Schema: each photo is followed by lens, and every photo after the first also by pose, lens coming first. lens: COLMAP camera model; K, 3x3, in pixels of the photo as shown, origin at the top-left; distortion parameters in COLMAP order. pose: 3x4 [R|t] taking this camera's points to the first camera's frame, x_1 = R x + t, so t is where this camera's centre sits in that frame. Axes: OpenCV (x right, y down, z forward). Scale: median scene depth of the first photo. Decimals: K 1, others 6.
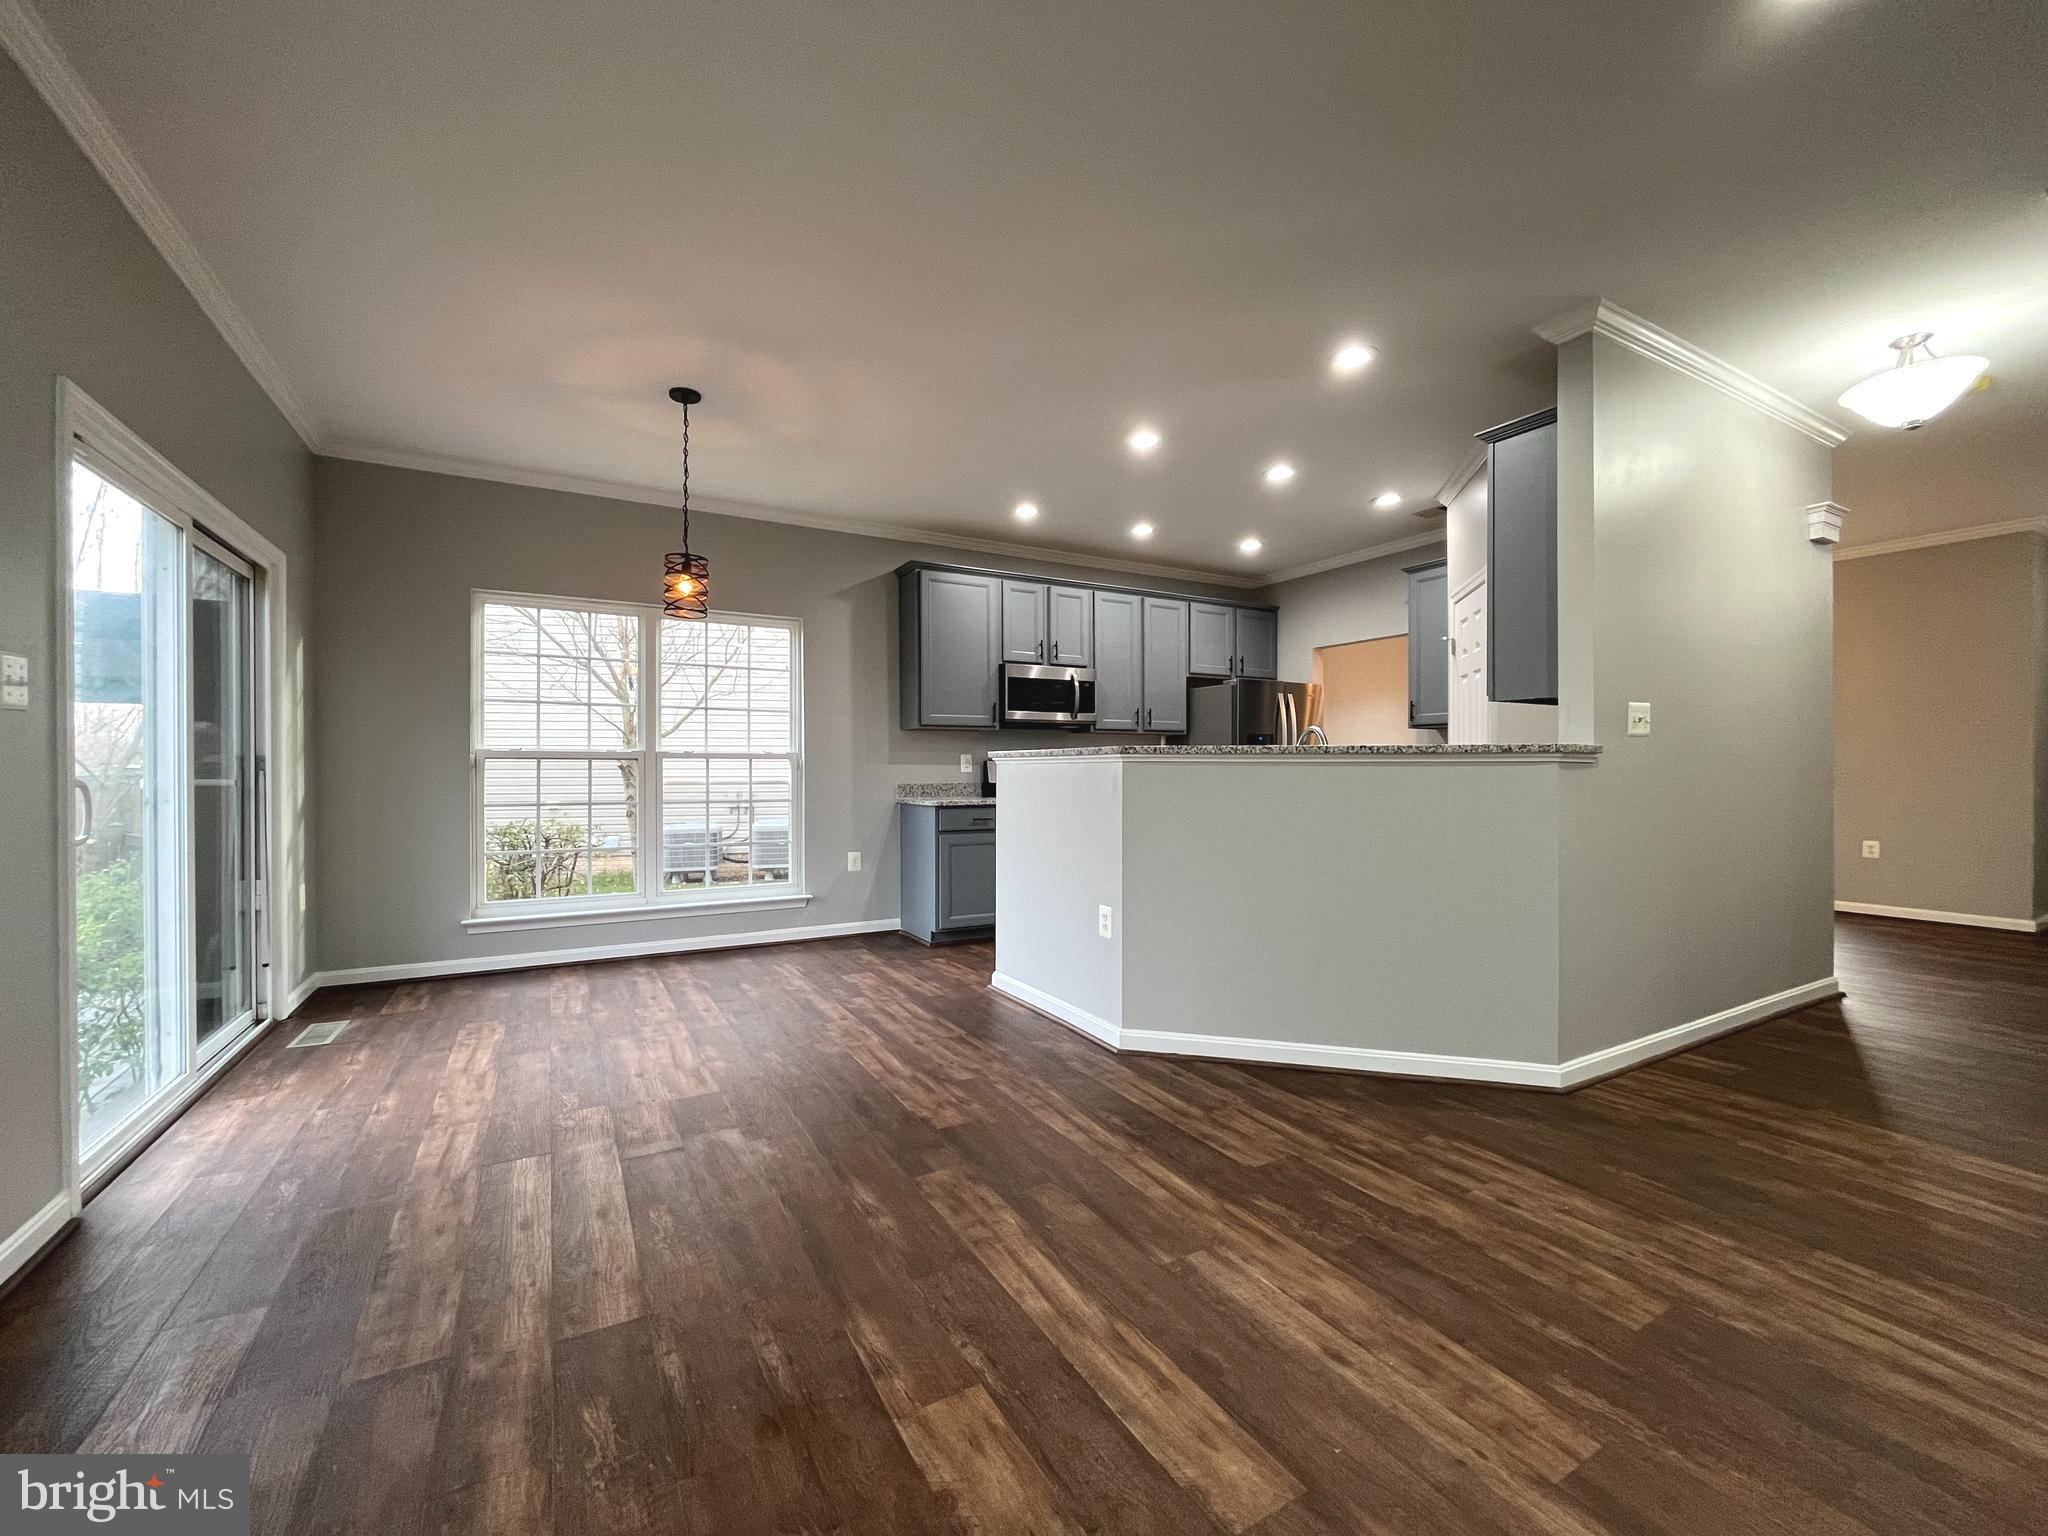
lens RADIAL K [[823.2, 0, 1015.9], [0, 823.2, 774.6], [0, 0, 1]] dist [-0.002850, -0.000607]
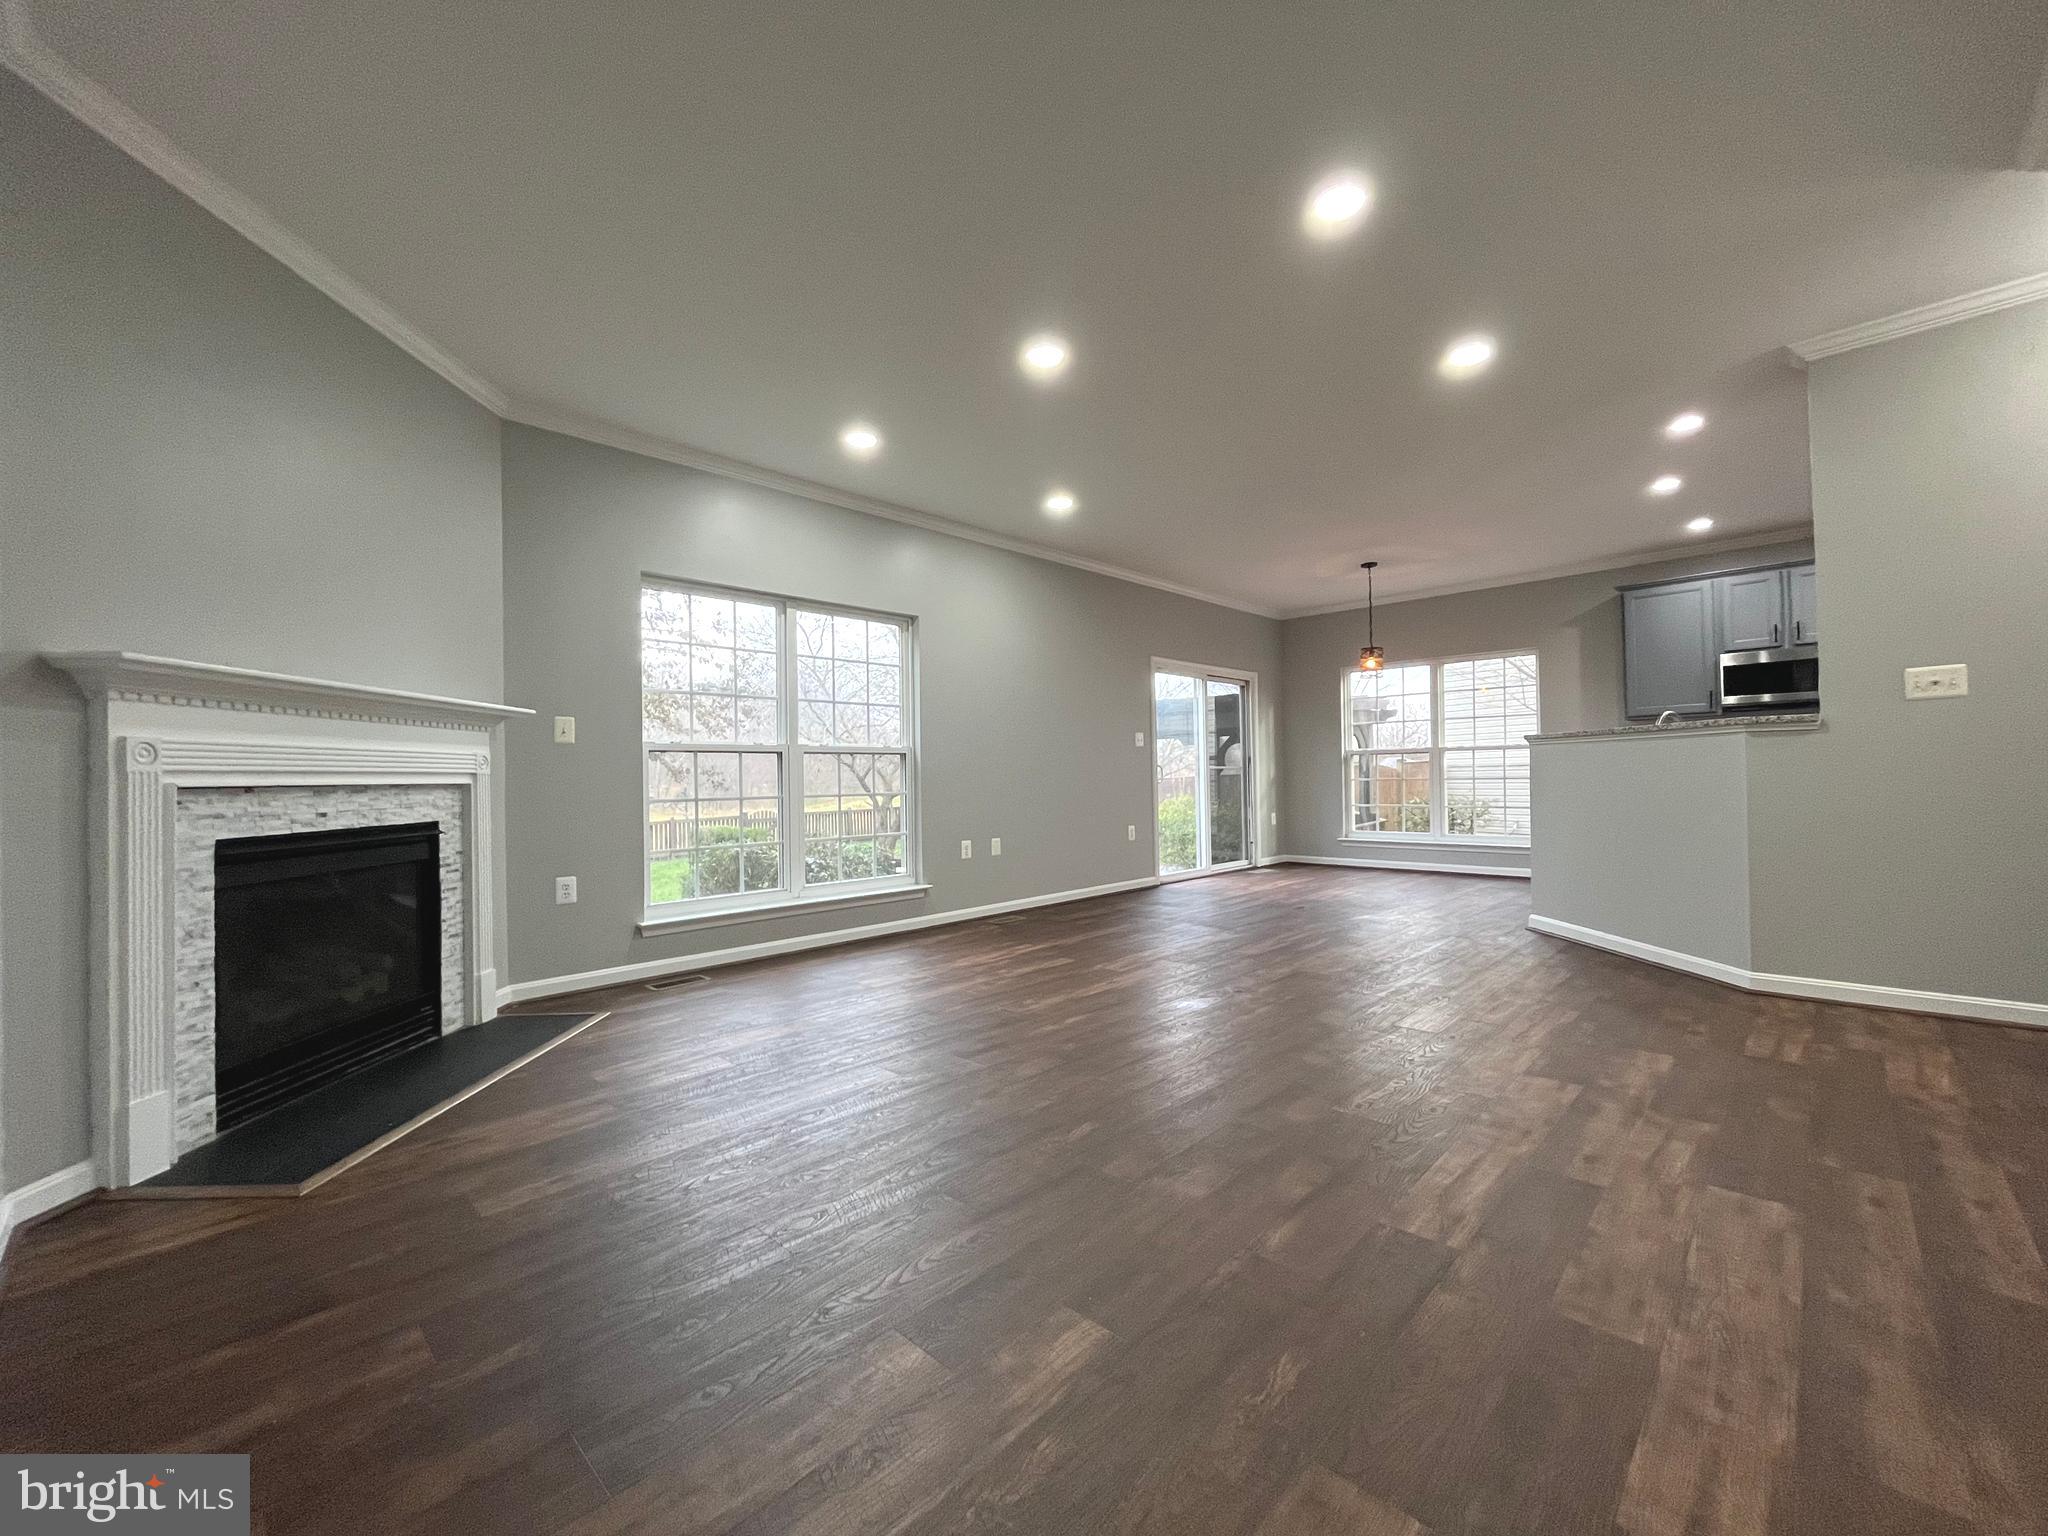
lens RADIAL K [[823.2, 0, 1014.0], [0, 823.2, 774.3], [0, 0, 1]] dist [-0.002850, -0.000607]
pose [[0.271272, -0.008833, -0.962462, 1.235935], [0.011722, 0.999914, -0.005873, 0.034881], [0.962431, -0.009689, 0.271352, -0.339369]]
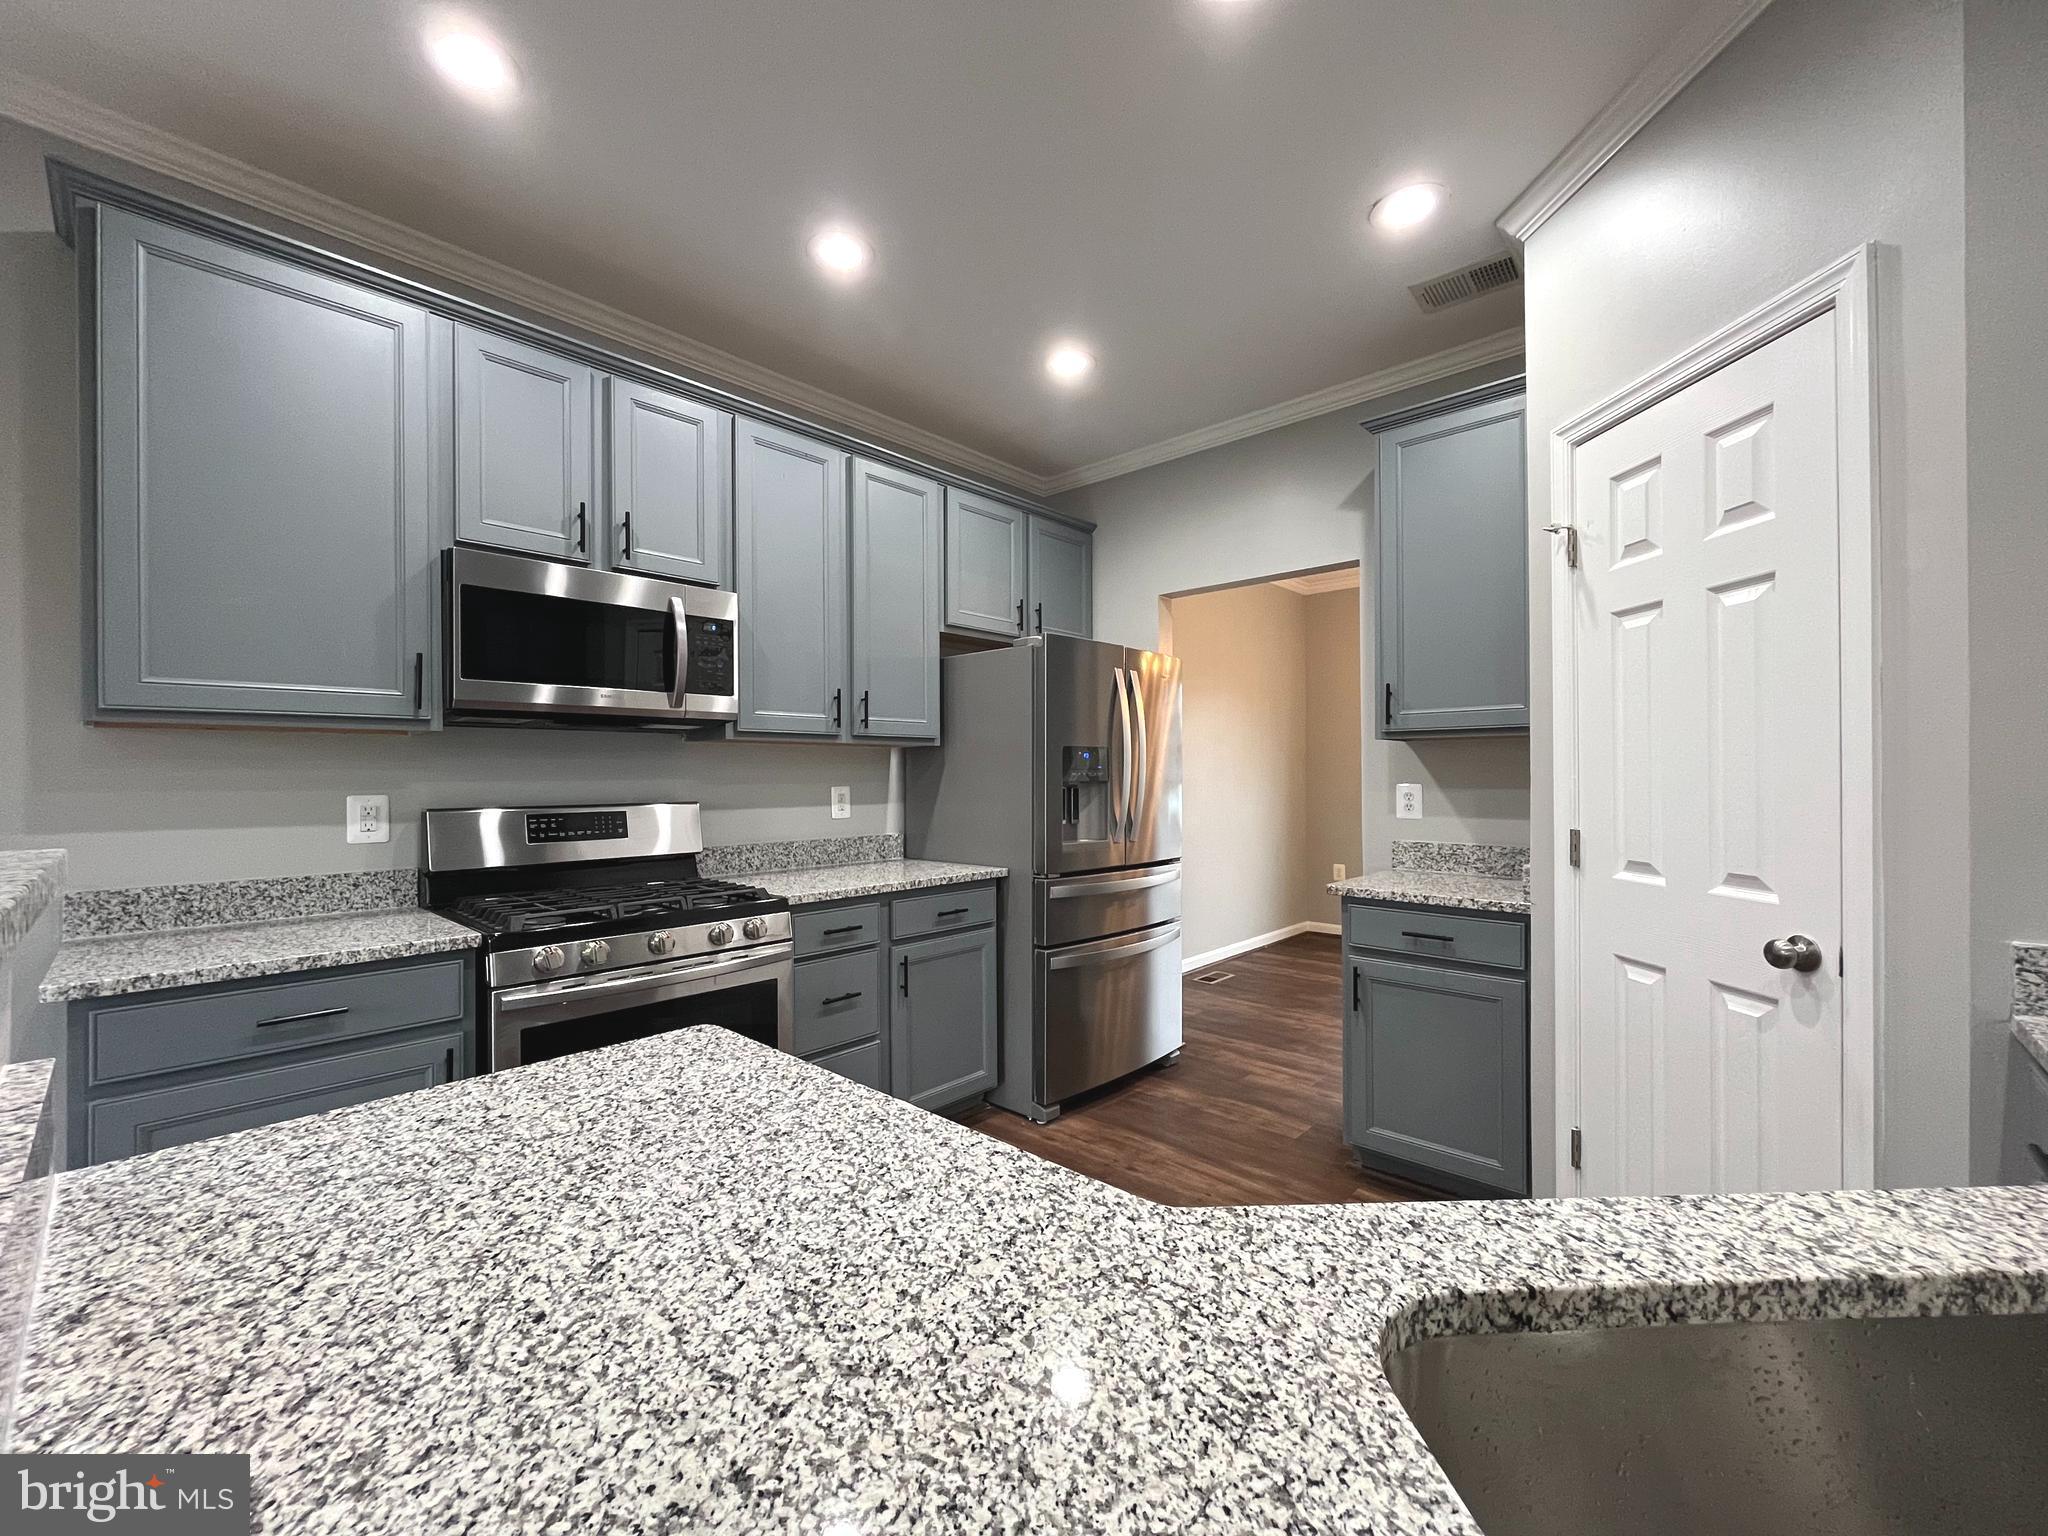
lens RADIAL K [[823.2, 0, 1020.6], [0, 823.2, 775.8], [0, 0, 1]] dist [-0.002850, -0.000607]
pose [[0.949630, -0.001765, 0.313369, 0.172086], [0.003476, 0.999982, -0.004900, -0.049540], [-0.313355, 0.005742, 0.949619, 0.905730]]
